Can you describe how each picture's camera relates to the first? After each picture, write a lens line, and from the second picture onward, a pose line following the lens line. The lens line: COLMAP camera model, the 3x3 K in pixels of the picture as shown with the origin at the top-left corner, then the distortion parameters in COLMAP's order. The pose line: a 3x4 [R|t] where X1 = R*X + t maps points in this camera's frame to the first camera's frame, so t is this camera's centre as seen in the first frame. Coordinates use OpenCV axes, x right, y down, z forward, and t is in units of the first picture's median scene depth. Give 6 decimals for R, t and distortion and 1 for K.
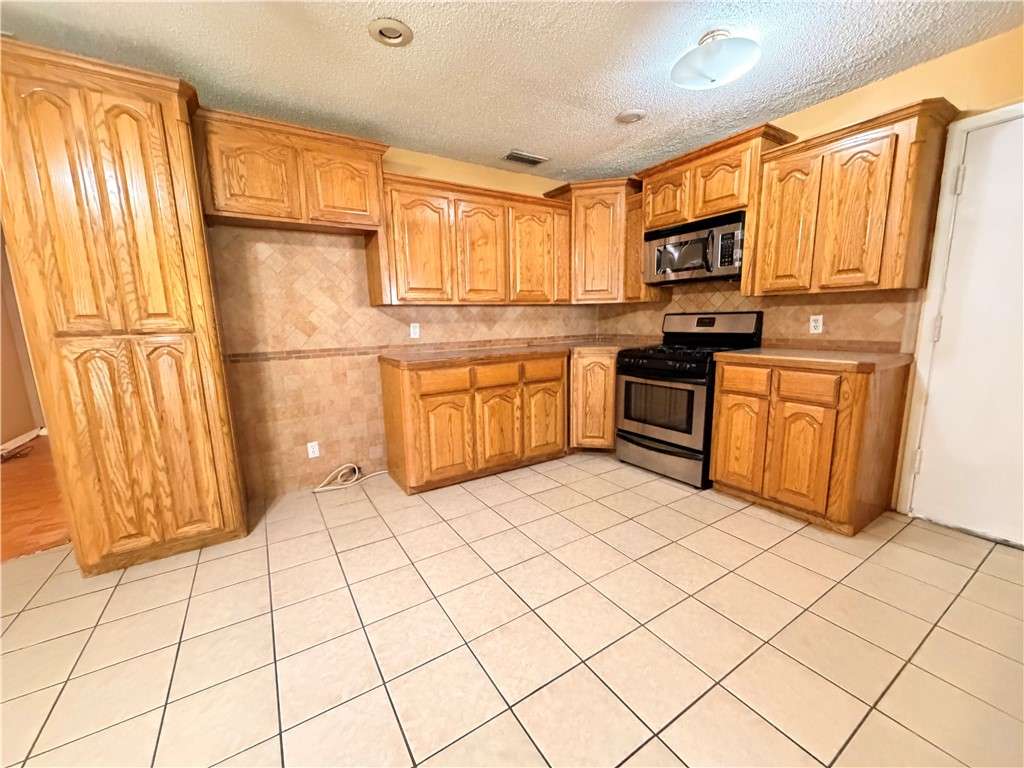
lens RADIAL K [[408.7, 0, 508.3], [0, 408.7, 386.6], [0, 0, 1]] dist [0.000907, -0.000752]
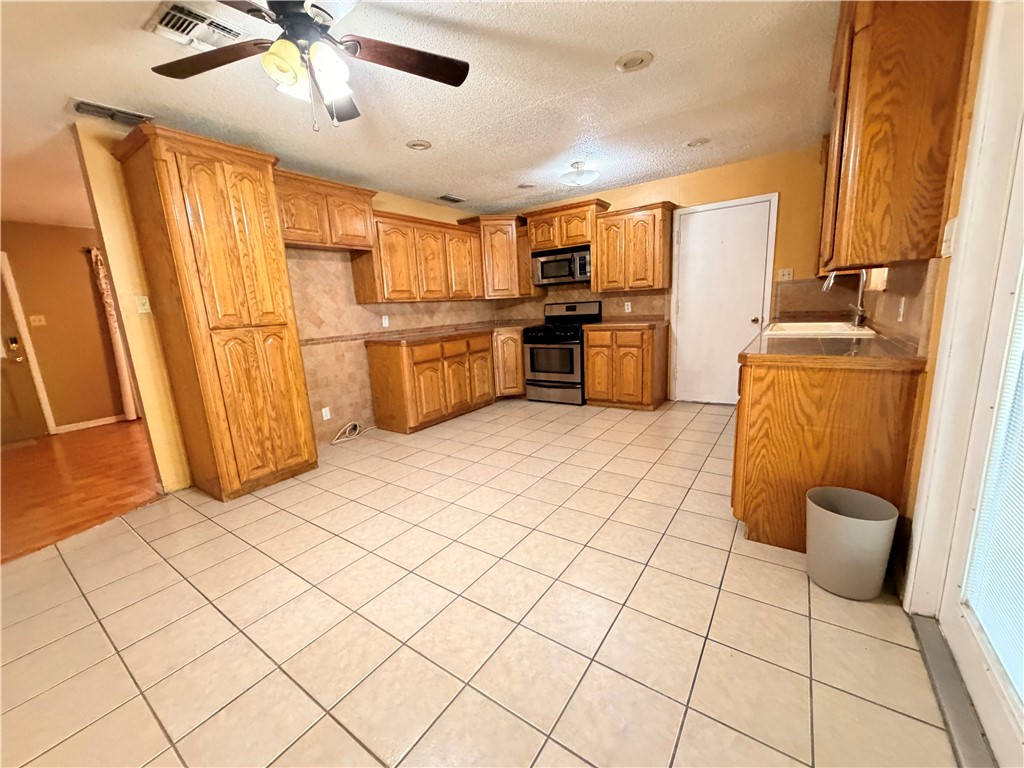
lens RADIAL K [[408.7, 0, 508.3], [0, 408.7, 386.6], [0, 0, 1]] dist [0.000907, -0.000752]
pose [[0.922178, -0.102116, 0.373042, -0.437118], [0.096653, 0.994758, 0.033373, 0.083590], [-0.374494, 0.005280, 0.927214, -0.470804]]
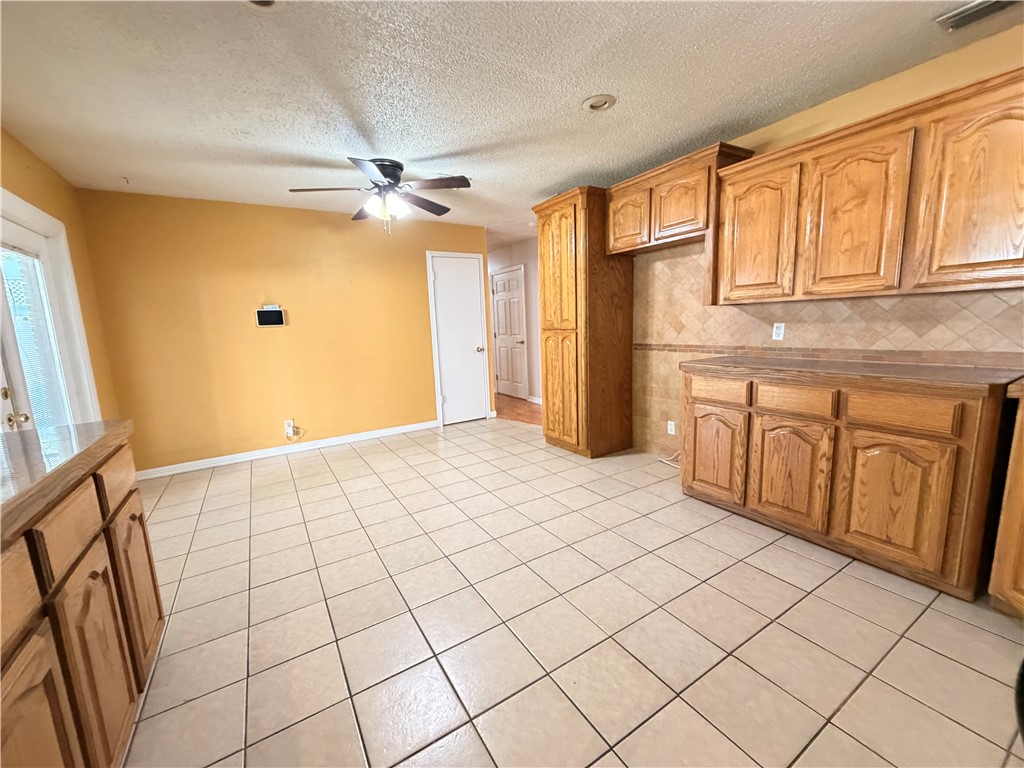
lens RADIAL K [[408.7, 0, 508.3], [0, 408.7, 386.6], [0, 0, 1]] dist [0.000907, -0.000752]
pose [[-0.008895, 0.176449, -0.984270, 0.718770], [-0.126483, 0.976204, 0.176146, -0.119561], [0.991929, 0.126060, 0.013635, 0.516165]]
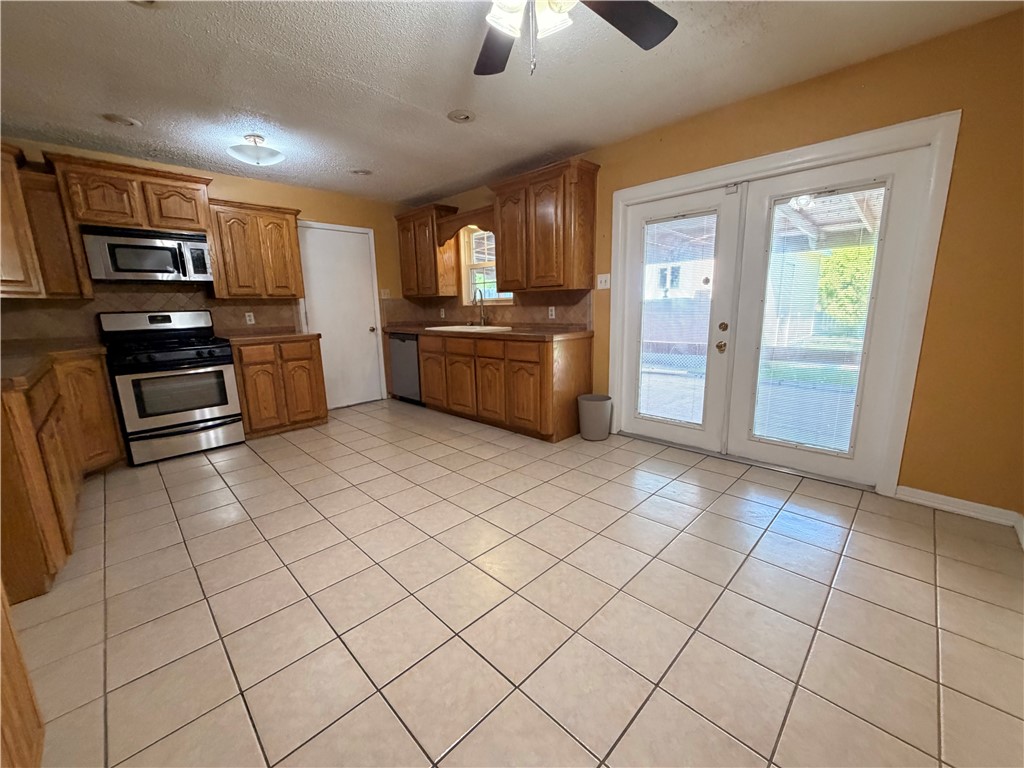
lens RADIAL K [[408.7, 0, 508.3], [0, 408.7, 386.6], [0, 0, 1]] dist [0.000907, -0.000752]
pose [[-0.216204, -0.161949, 0.962823, -0.946564], [0.190084, 0.960295, 0.204207, -0.030550], [-0.957666, 0.227168, -0.176836, 0.362151]]
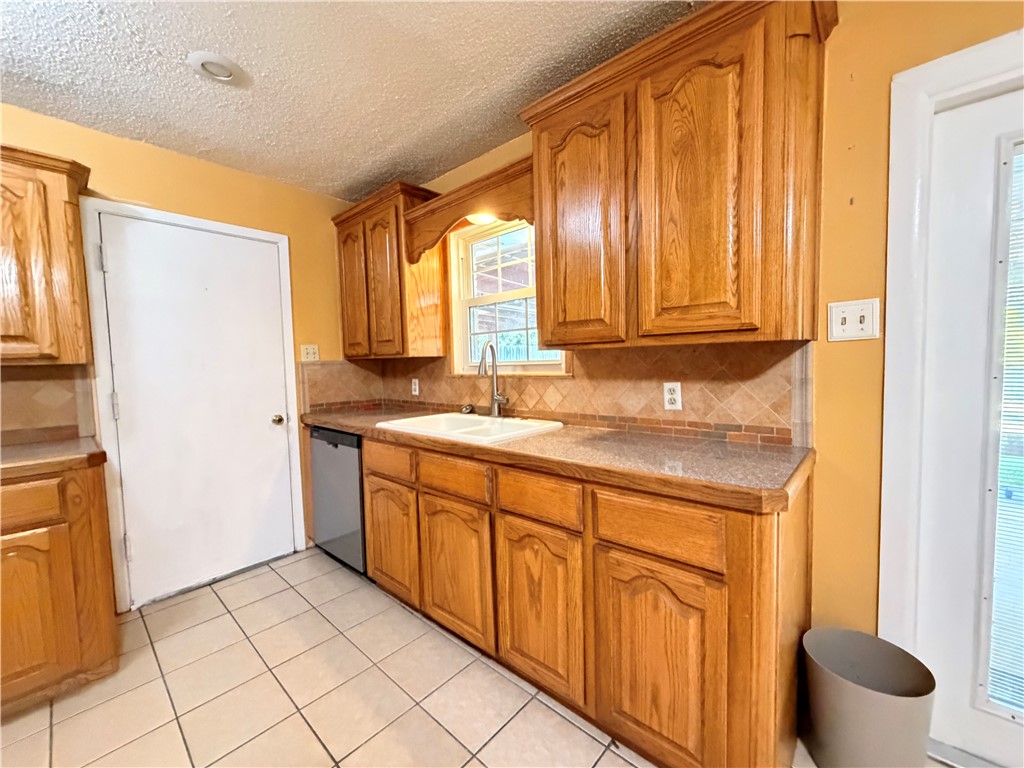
lens RADIAL K [[408.7, 0, 508.3], [0, 408.7, 386.6], [0, 0, 1]] dist [0.000907, -0.000752]
pose [[-0.267745, -0.026291, 0.963131, -0.085108], [0.192569, 0.977998, 0.080230, -0.066802], [-0.944050, 0.206950, -0.256792, 0.286808]]
